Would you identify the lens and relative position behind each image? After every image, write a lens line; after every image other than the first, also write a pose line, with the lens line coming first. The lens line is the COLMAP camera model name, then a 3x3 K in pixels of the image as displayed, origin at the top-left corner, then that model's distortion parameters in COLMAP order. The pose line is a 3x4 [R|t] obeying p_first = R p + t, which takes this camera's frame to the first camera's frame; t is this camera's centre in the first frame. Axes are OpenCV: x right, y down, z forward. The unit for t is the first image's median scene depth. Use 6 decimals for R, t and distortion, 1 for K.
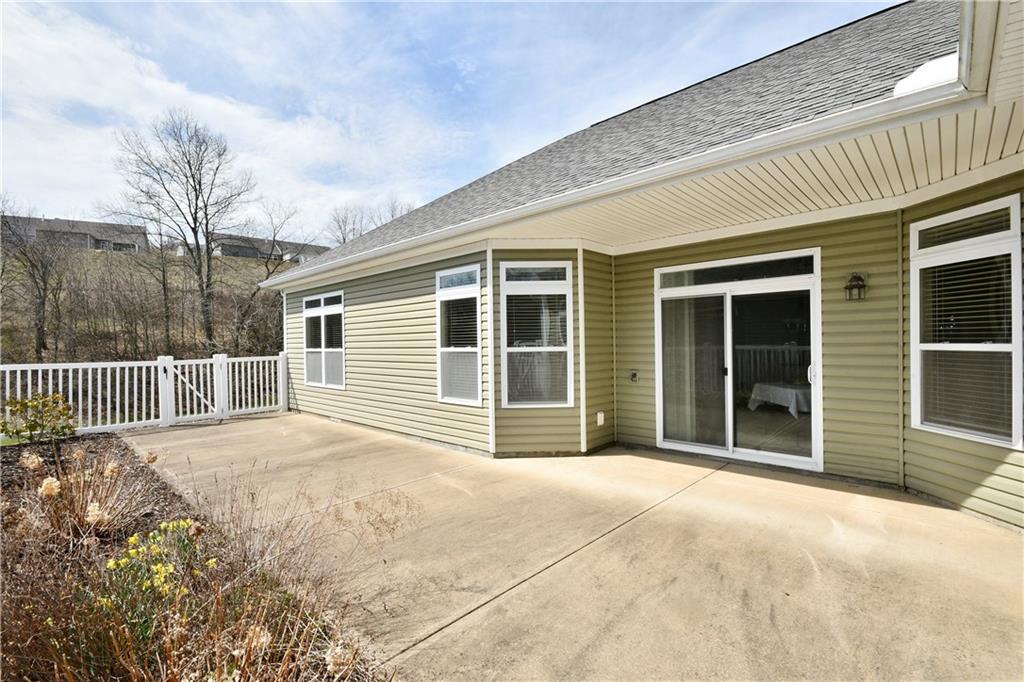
lens RADIAL K [[465.7, 0, 512.4], [0, 465.7, 344.4], [0, 0, 1]] dist [0.005060, 0.000093]
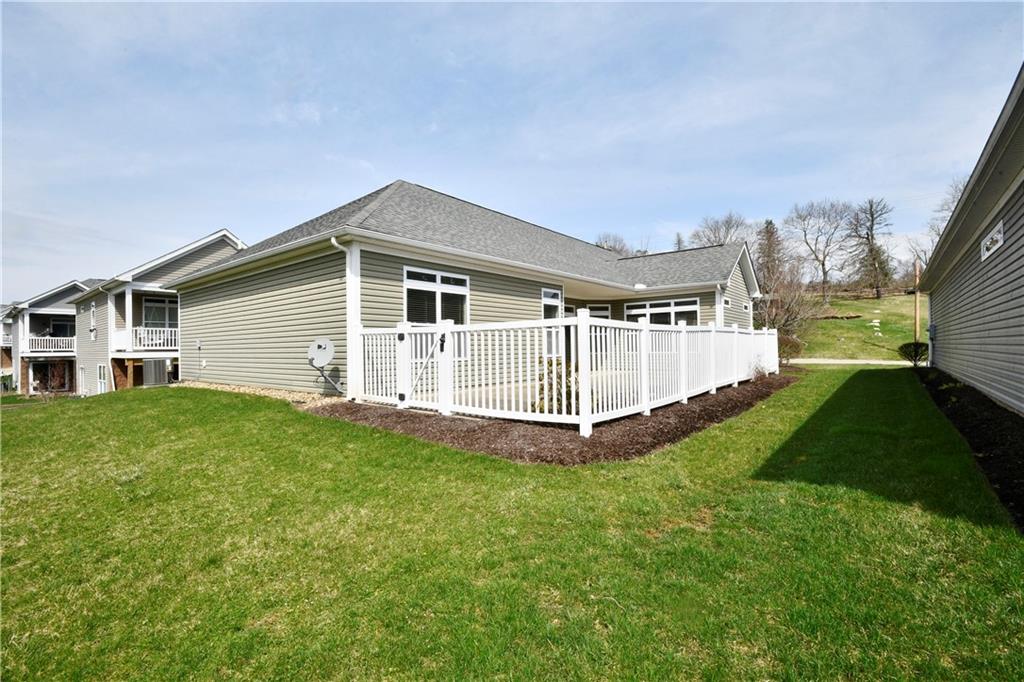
lens RADIAL K [[465.7, 0, 512.0], [0, 465.7, 343.7], [0, 0, 1]] dist [0.005060, 0.000093]
pose [[-0.071295, 0.025578, 0.997127, -1.562086], [0.011257, 0.999628, -0.024837, 0.089191], [-0.997392, 0.009454, -0.071556, 0.968979]]
